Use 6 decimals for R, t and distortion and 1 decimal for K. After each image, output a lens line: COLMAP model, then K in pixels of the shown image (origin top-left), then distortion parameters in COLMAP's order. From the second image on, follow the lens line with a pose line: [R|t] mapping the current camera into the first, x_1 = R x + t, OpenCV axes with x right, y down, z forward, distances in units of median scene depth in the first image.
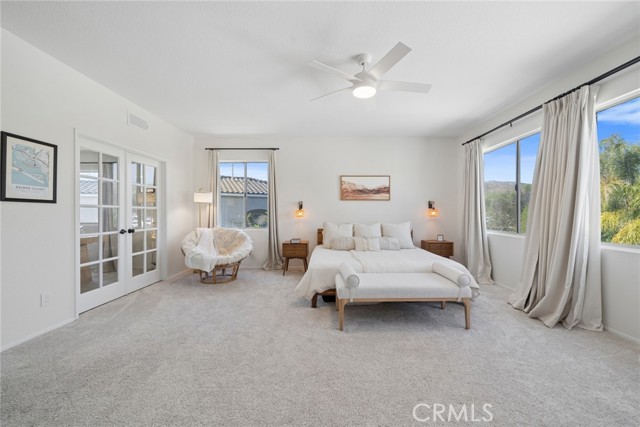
lens RADIAL K [[237.5, 0, 320.0], [0, 237.5, 213.5], [0, 0, 1]] dist [-0.000087, 0.000074]
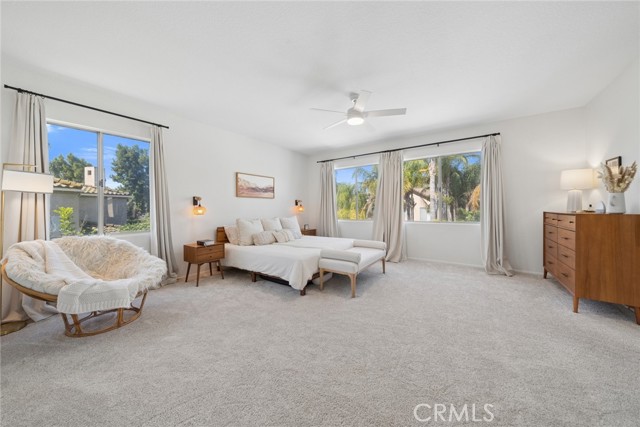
lens RADIAL K [[214.6, 0, 312.1], [0, 214.6, 214.3], [0, 0, 1]] dist [-0.001029, -0.000073]
pose [[0.605490, -0.031630, 0.795224, -0.487087], [0.007647, 0.999395, 0.033928, -0.012438], [-0.795816, -0.014462, 0.605366, 0.221144]]
